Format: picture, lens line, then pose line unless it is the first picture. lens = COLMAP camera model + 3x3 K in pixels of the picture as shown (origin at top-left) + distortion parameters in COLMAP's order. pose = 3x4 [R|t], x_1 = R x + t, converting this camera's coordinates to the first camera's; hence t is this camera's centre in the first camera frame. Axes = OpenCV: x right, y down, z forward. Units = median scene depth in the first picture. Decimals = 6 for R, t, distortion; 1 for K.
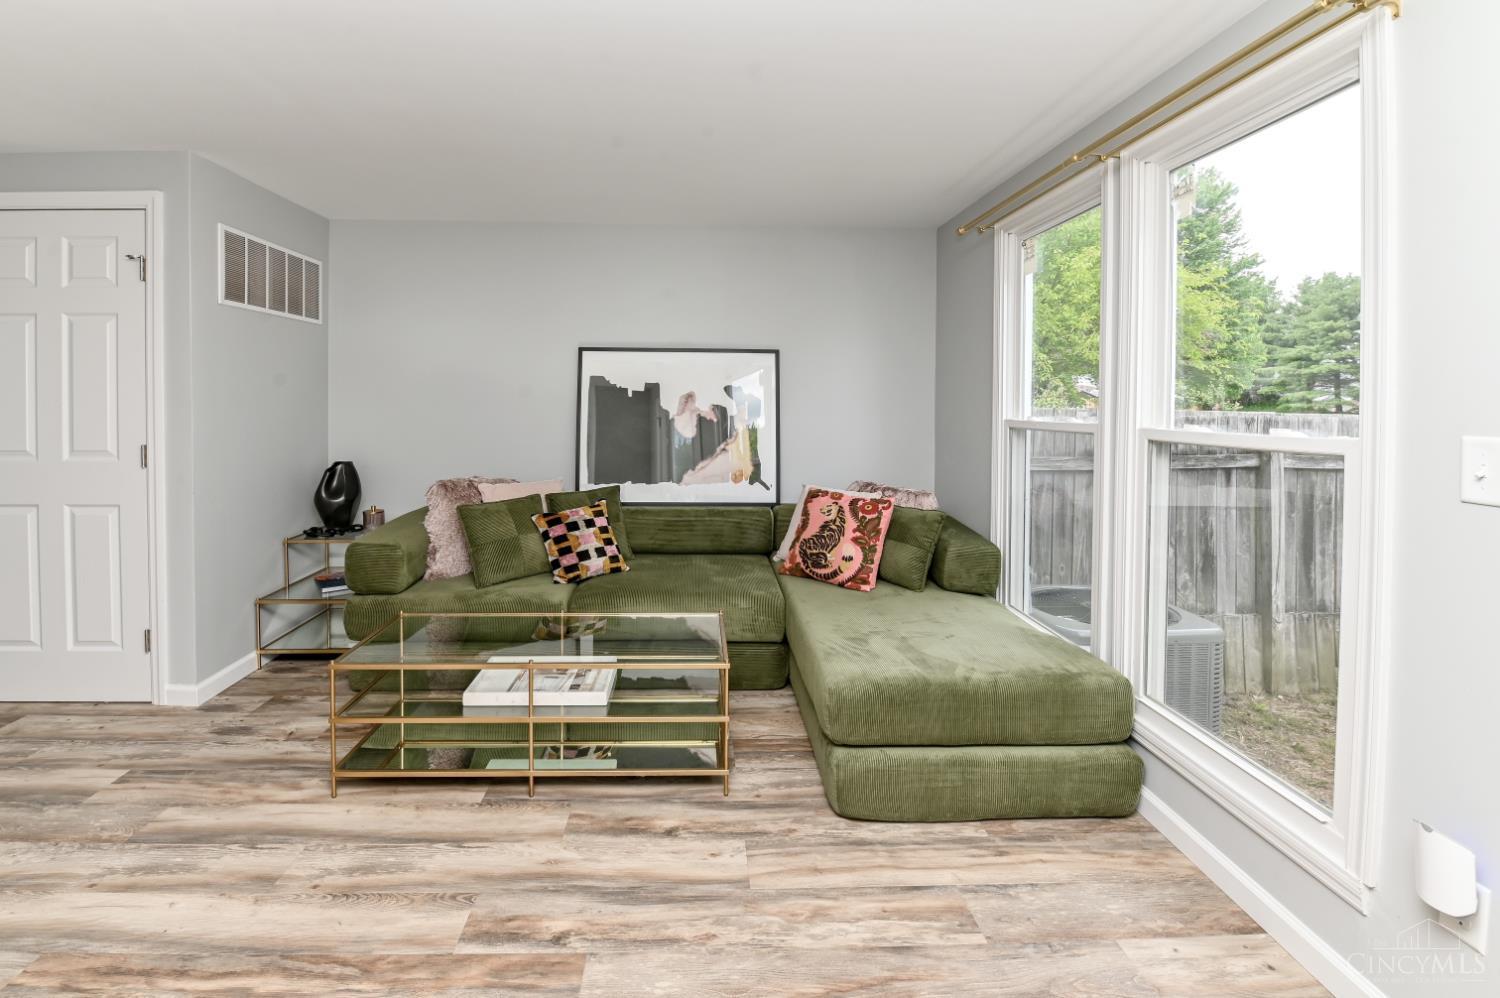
lens RADIAL K [[682.2, 0, 707.9], [0, 682.2, 414.9], [0, 0, 1]] dist [-0.002988, -0.008740]
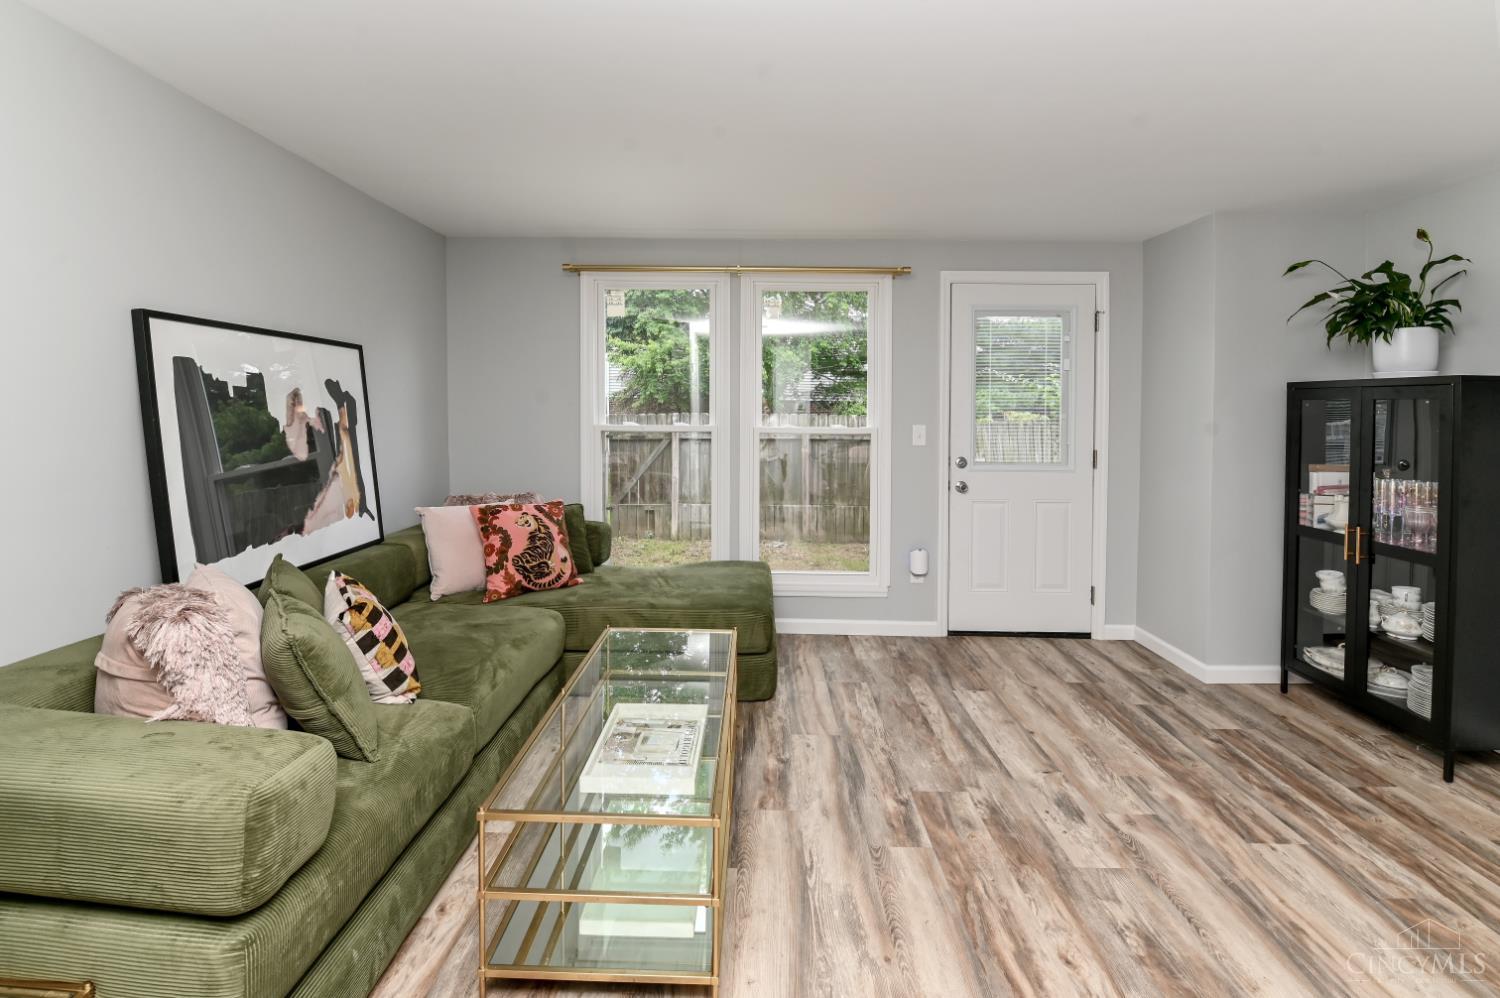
lens RADIAL K [[682.2, 0, 777.9], [0, 682.2, 401.9], [0, 0, 1]] dist [-0.002988, -0.008740]
pose [[0.010251, 0.004084, 0.999939, -1.238408], [0.006284, 0.999972, -0.004148, -0.040930], [-0.999928, 0.006326, 0.010225, 0.938216]]
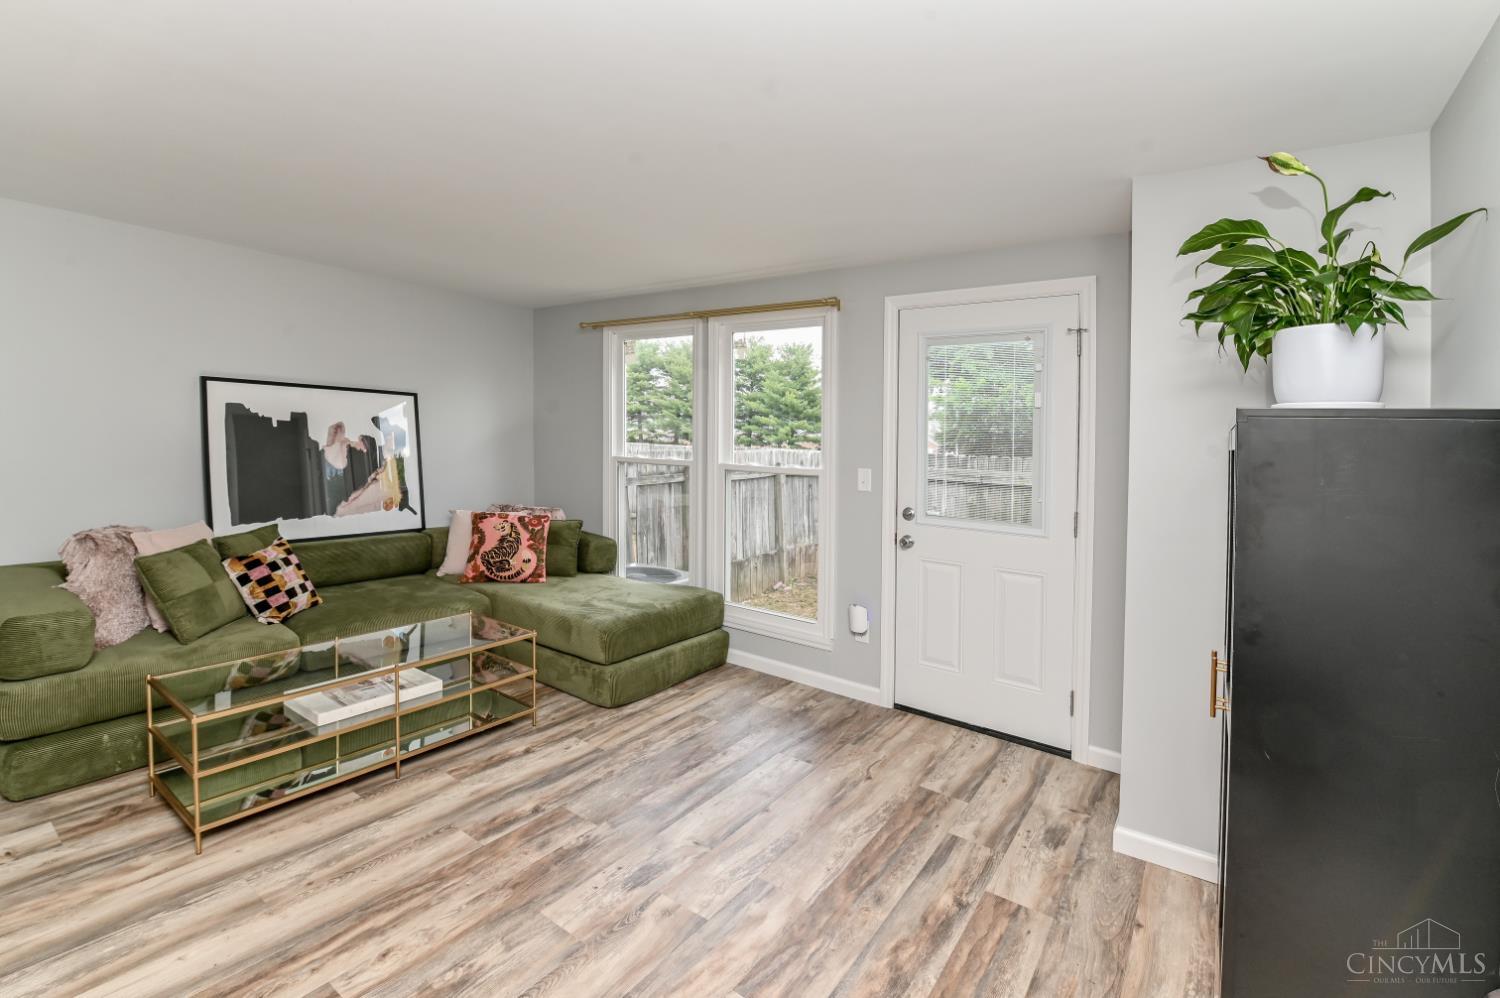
lens RADIAL K [[682.2, 0, 760.5], [0, 682.2, 454.4], [0, 0, 1]] dist [-0.002988, -0.008740]
pose [[0.588825, -0.005127, 0.808245, -0.862470], [-0.014182, 0.999760, 0.016673, -0.034333], [-0.808136, -0.021280, 0.588611, -0.203198]]
